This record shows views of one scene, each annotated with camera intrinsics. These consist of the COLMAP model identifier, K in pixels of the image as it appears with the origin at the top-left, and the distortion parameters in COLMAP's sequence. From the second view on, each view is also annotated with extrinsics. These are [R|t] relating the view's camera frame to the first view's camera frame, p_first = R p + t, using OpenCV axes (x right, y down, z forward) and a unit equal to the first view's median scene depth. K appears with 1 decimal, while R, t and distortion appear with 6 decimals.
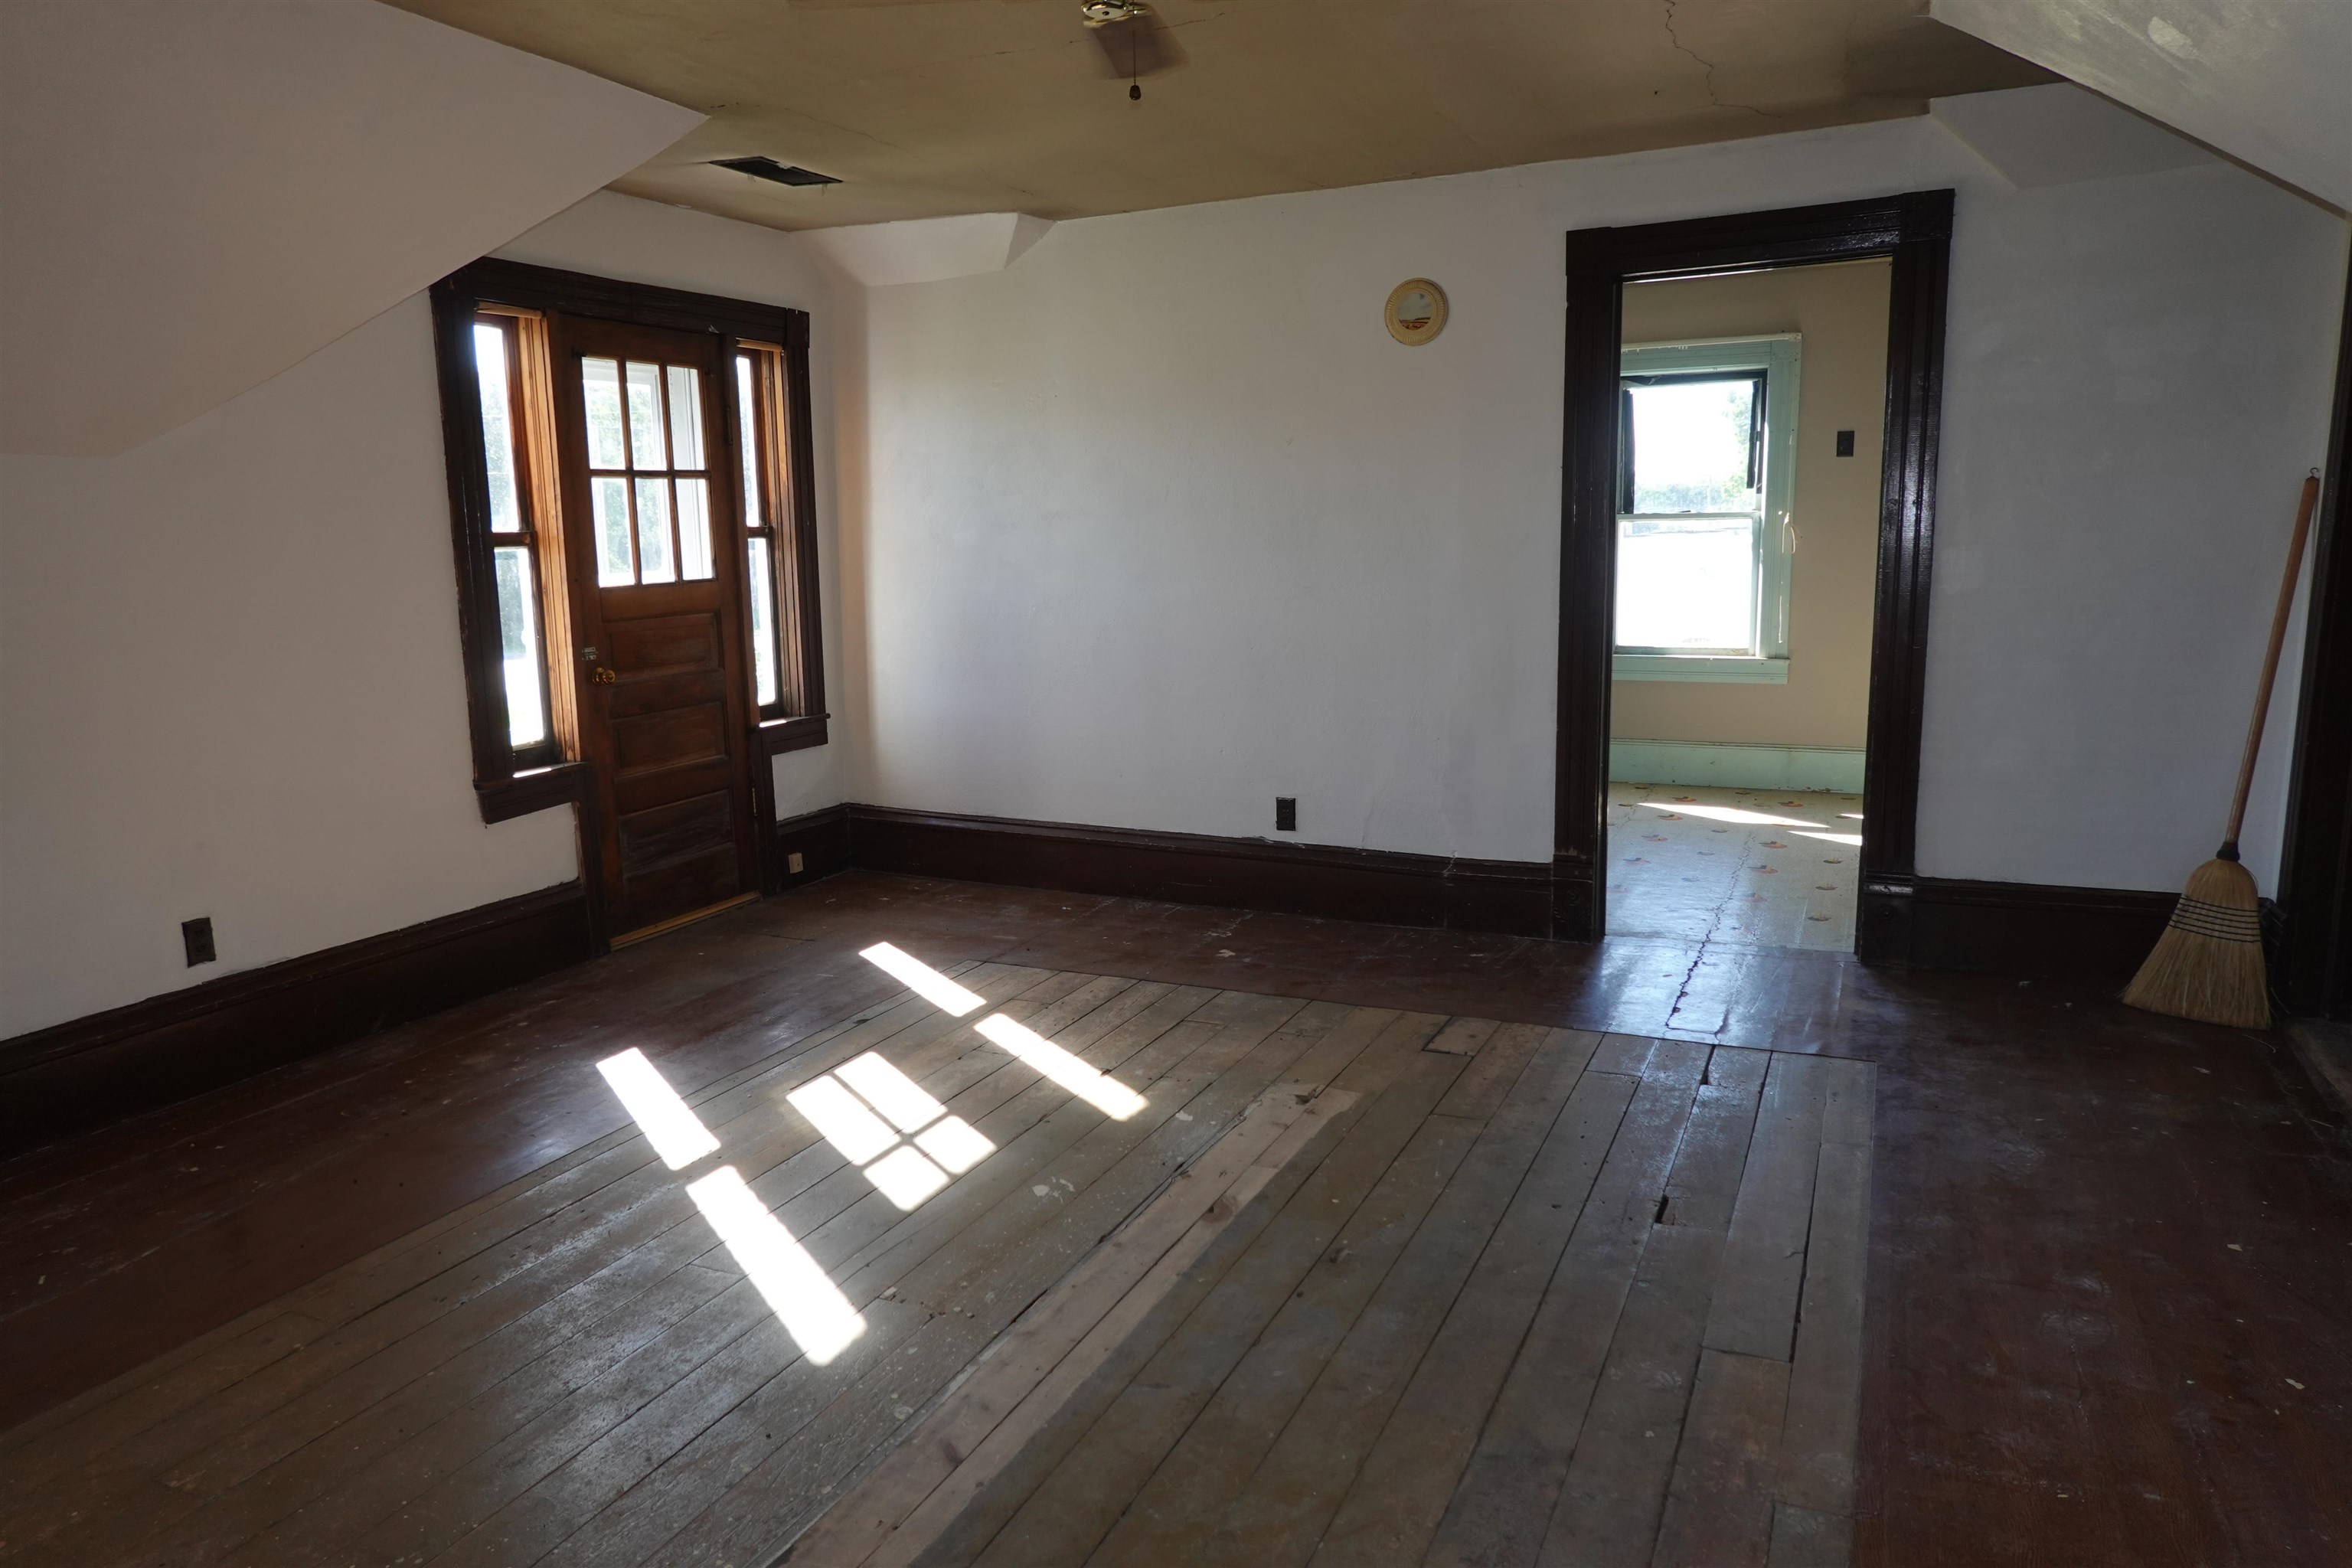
lens RADIAL K [[1570.3, 0, 1166.3], [0, 1570.3, 790.8], [0, 0, 1]] dist [-0.003221, 0.006392]
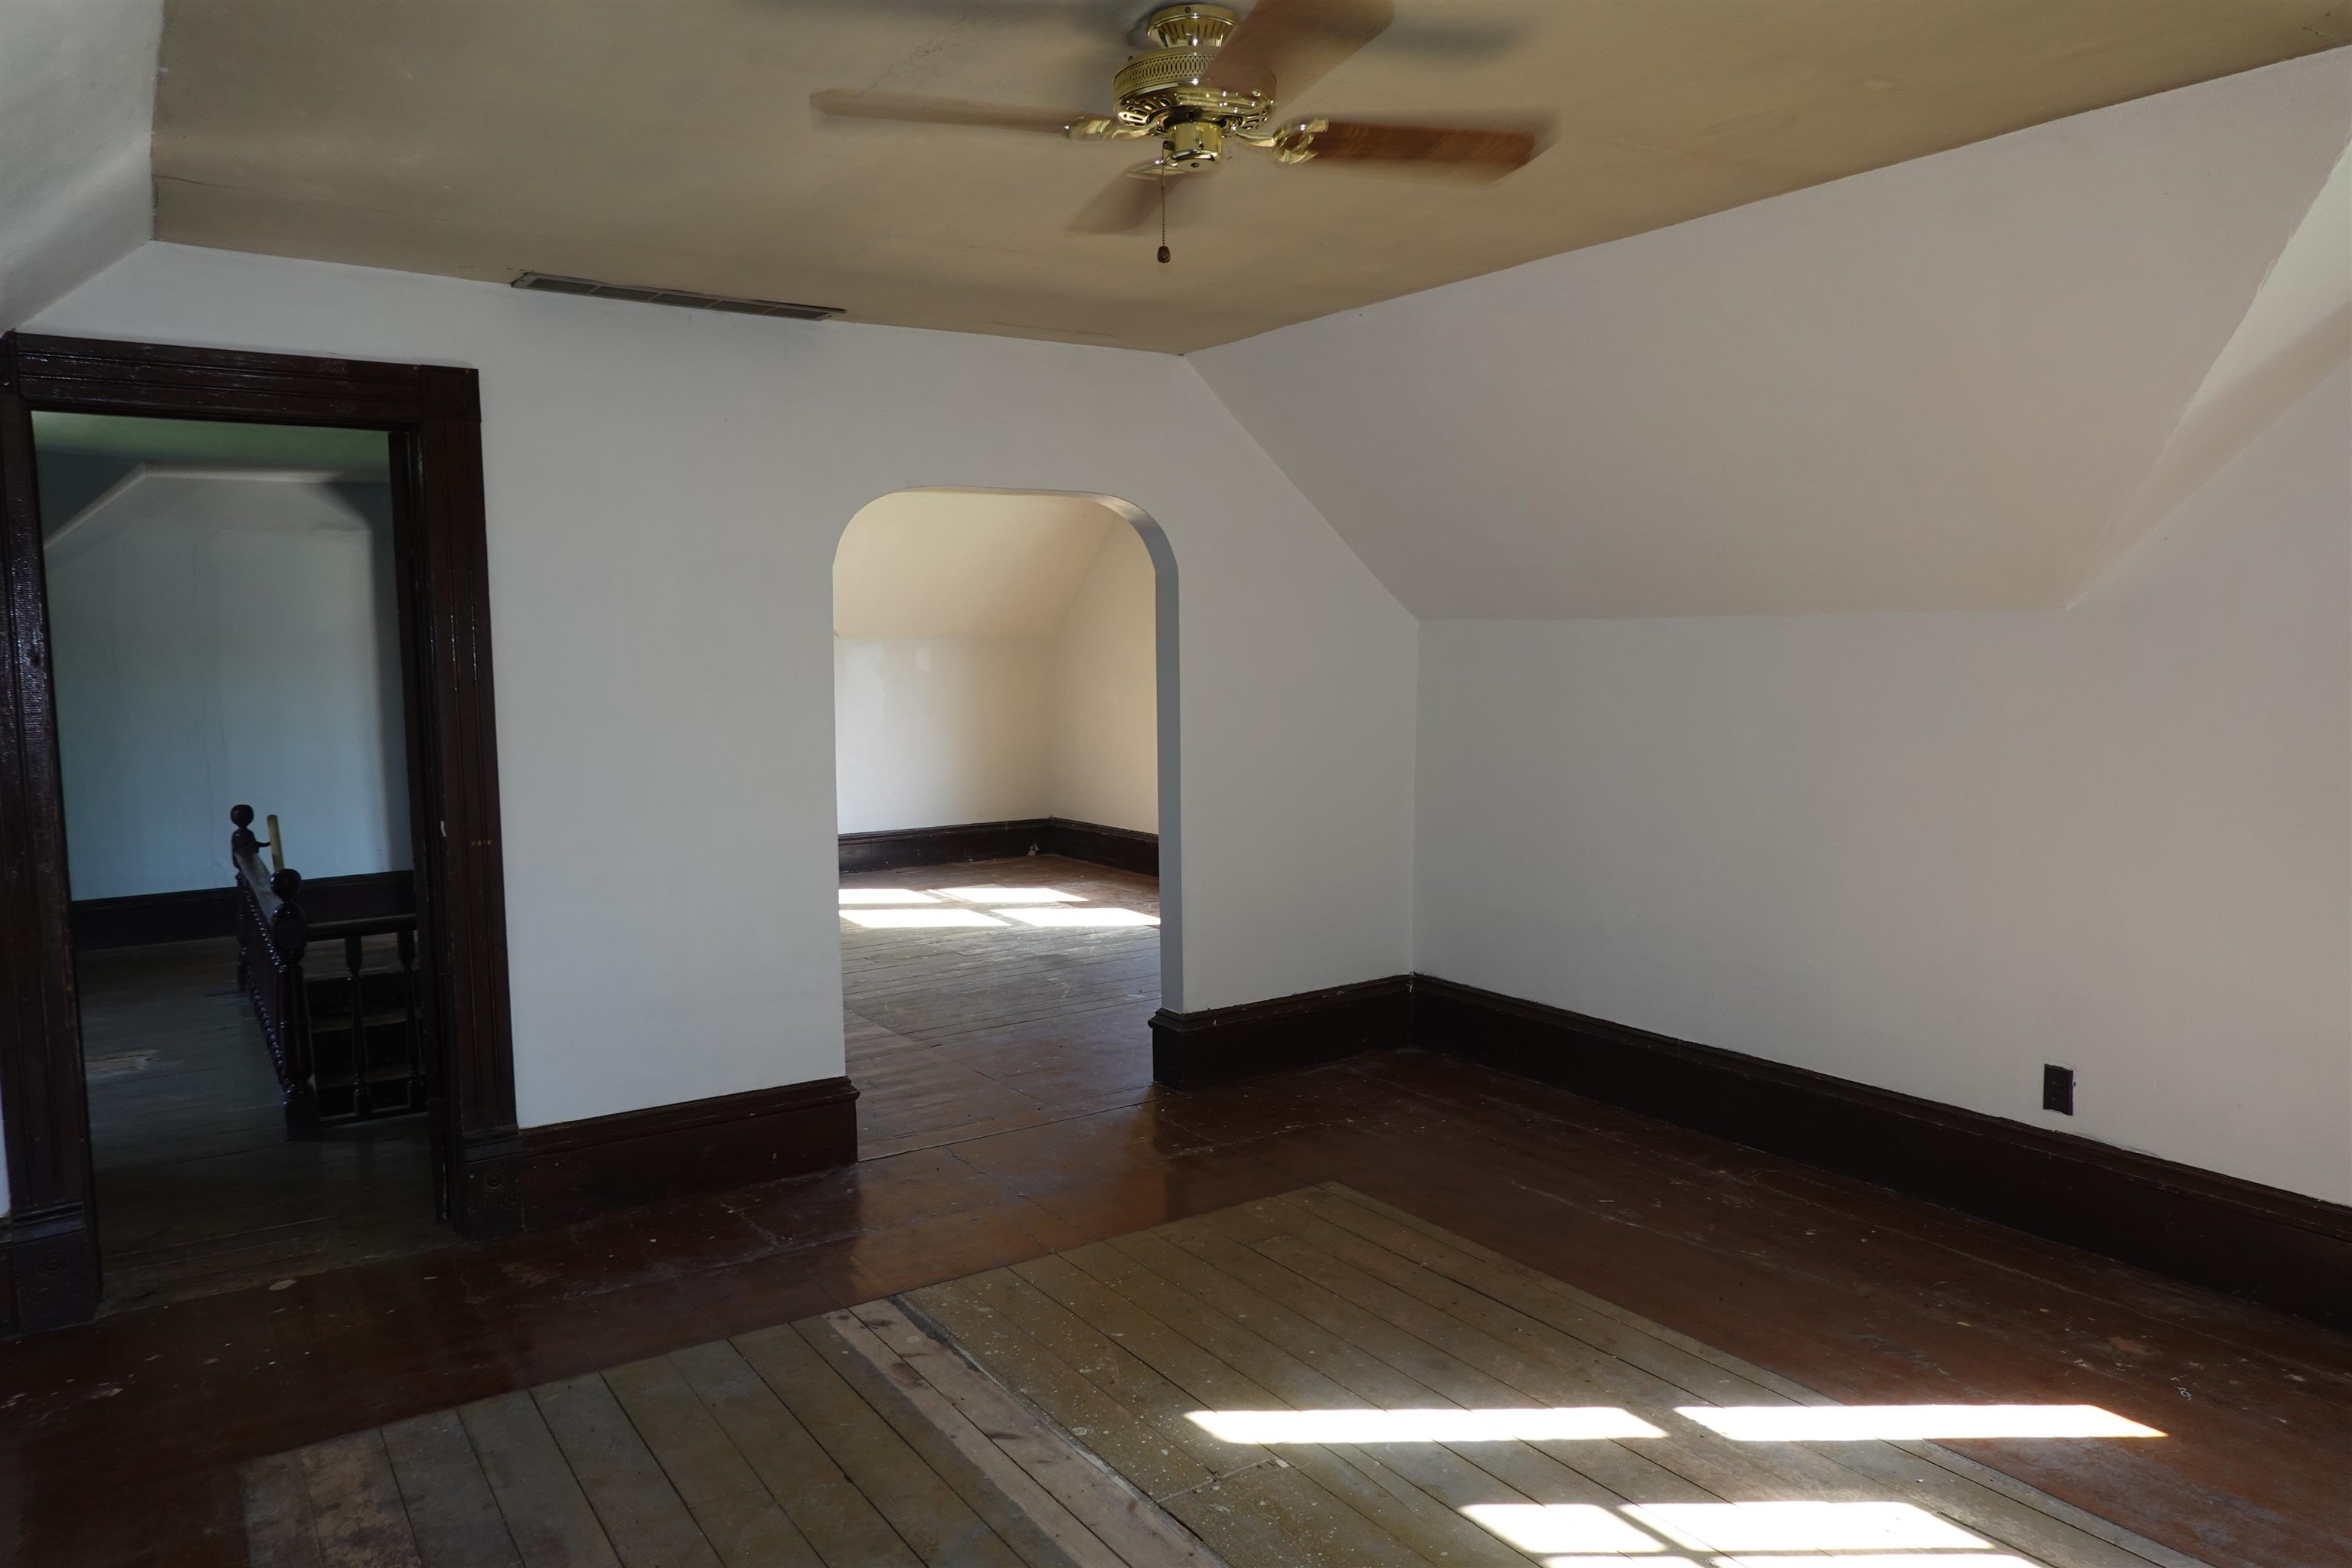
lens RADIAL K [[1570.3, 0, 1164.7], [0, 1570.3, 765.9], [0, 0, 1]] dist [-0.003221, 0.006392]
pose [[-0.525952, 0.096032, -0.845075, 0.433859], [-0.123289, 0.974502, 0.187471, -0.191836], [0.841531, 0.202789, -0.500702, 0.870488]]
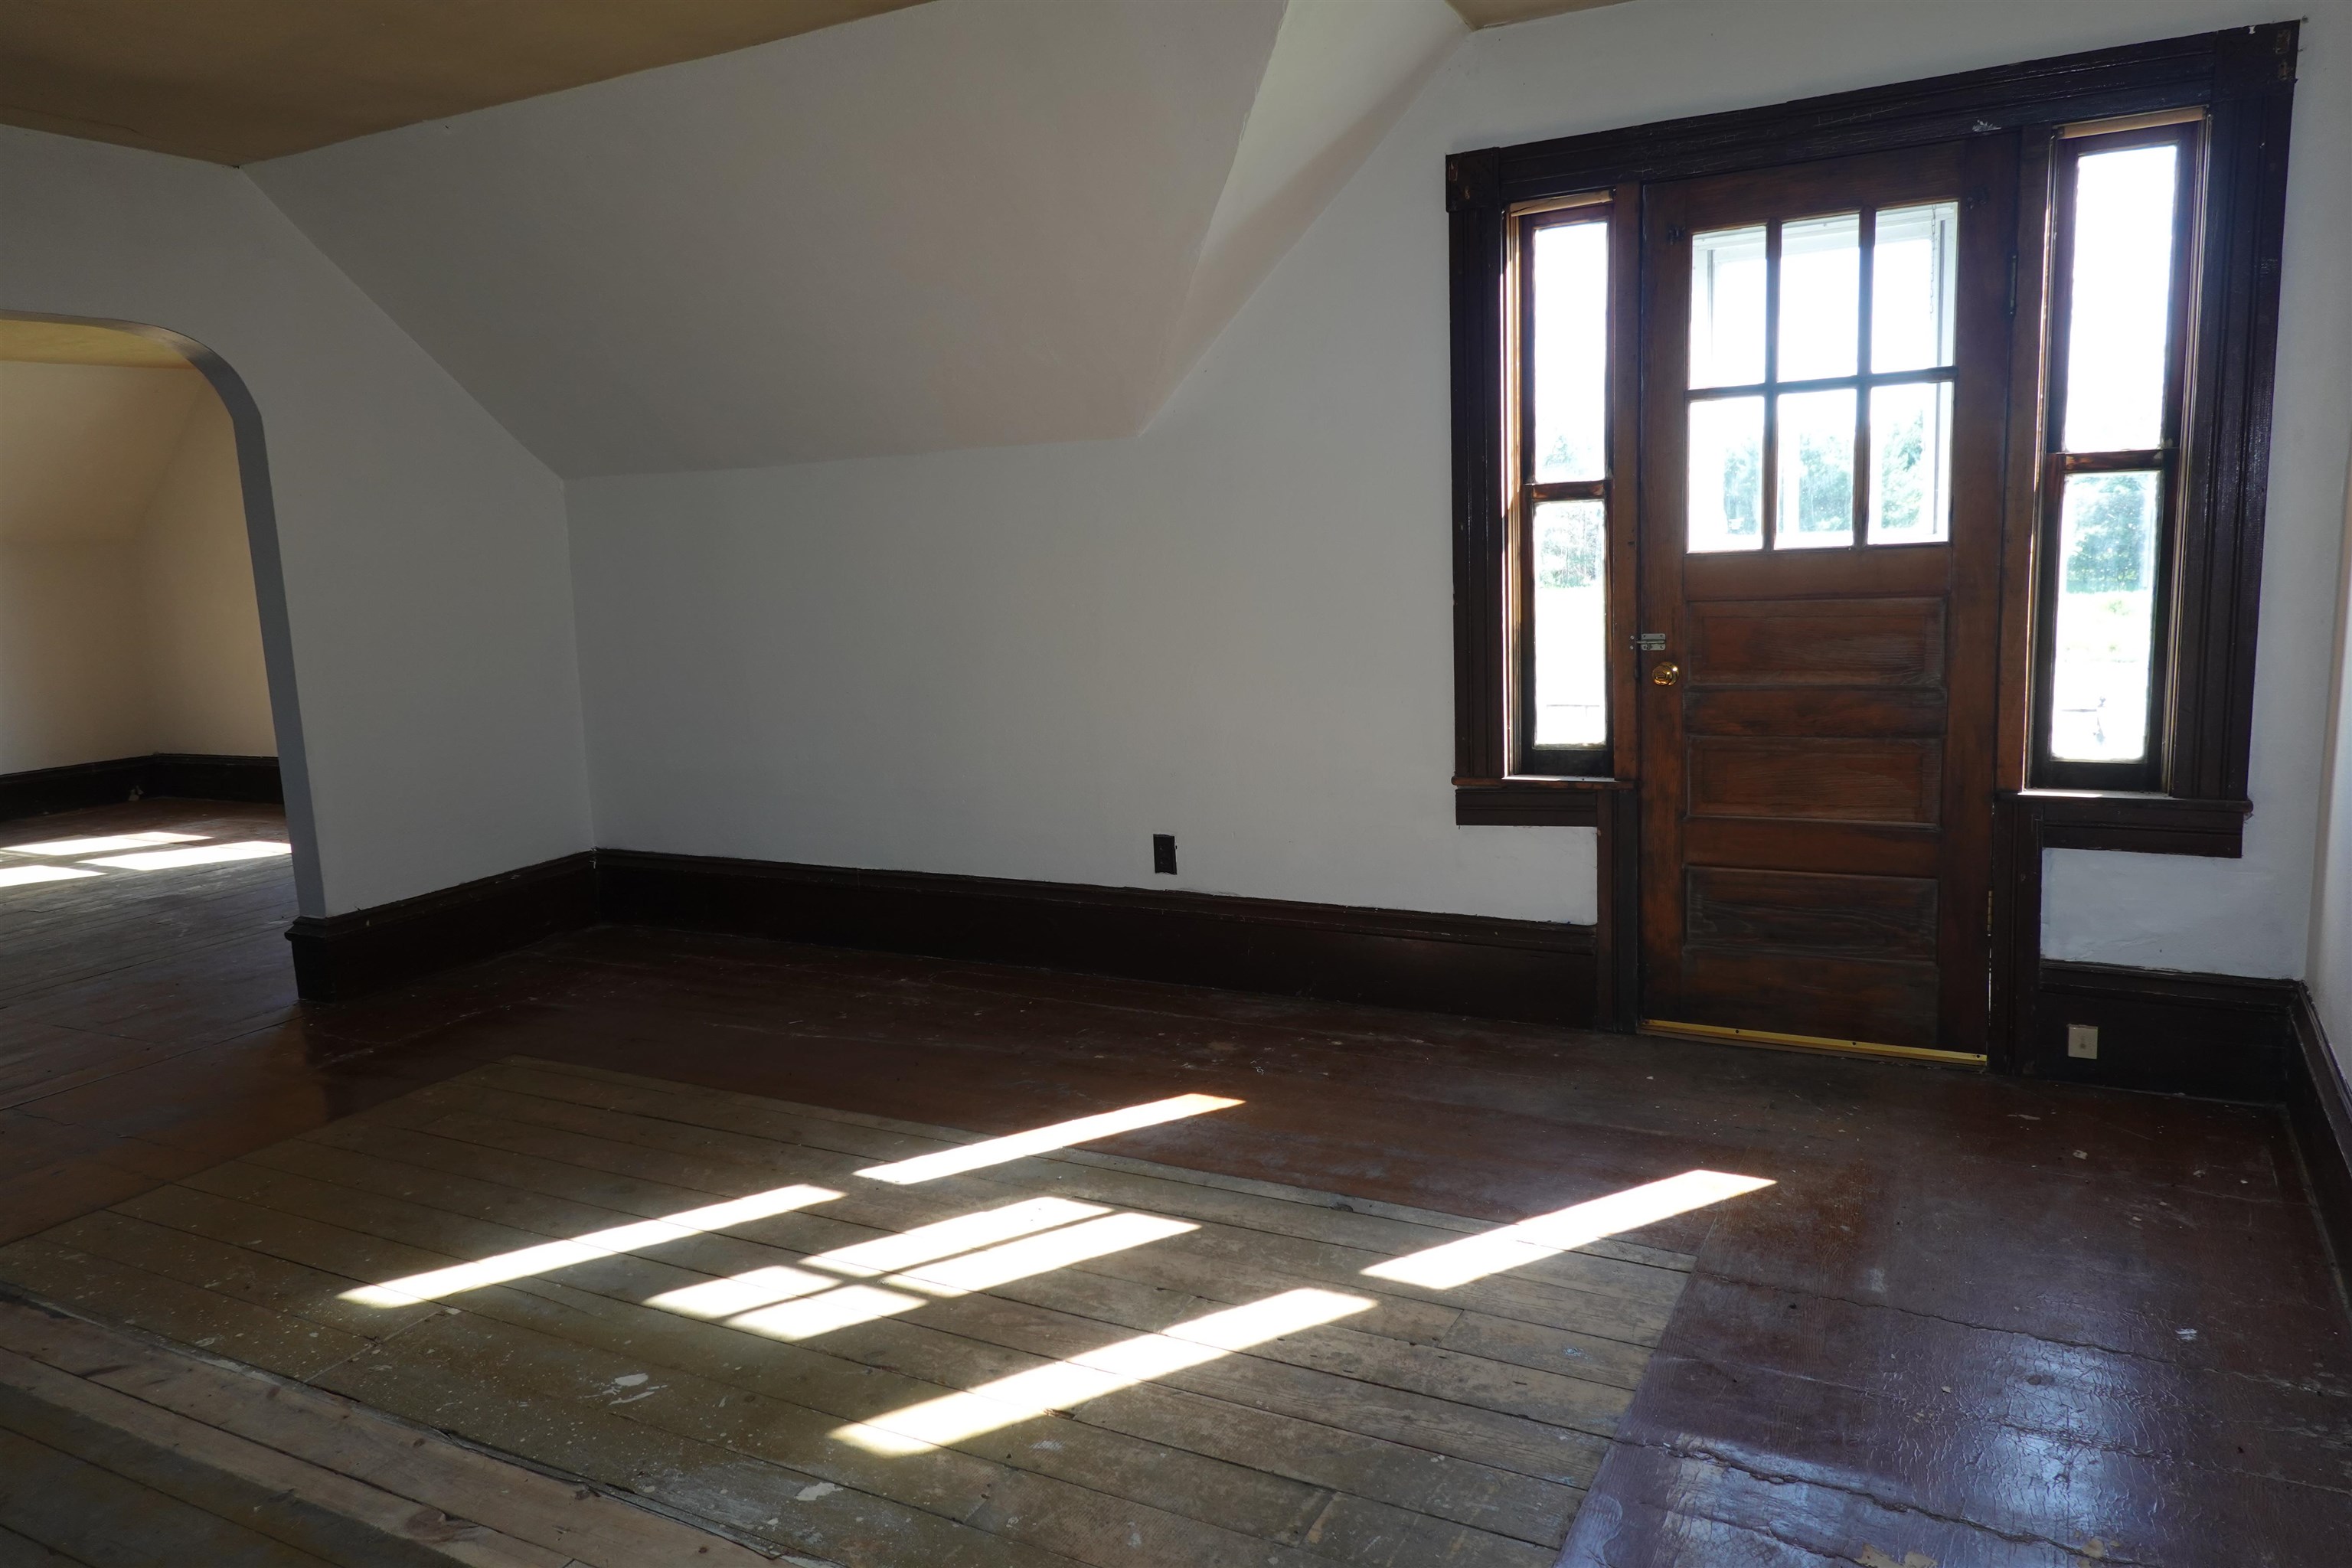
lens RADIAL K [[1570.3, 0, 1178.2], [0, 1570.3, 775.9], [0, 0, 1]] dist [-0.003221, 0.006392]
pose [[-0.051318, 0.177010, -0.982870, 0.445116], [-0.127115, 0.975005, 0.182230, -0.150891], [0.990560, 0.134289, -0.027535, 0.917524]]
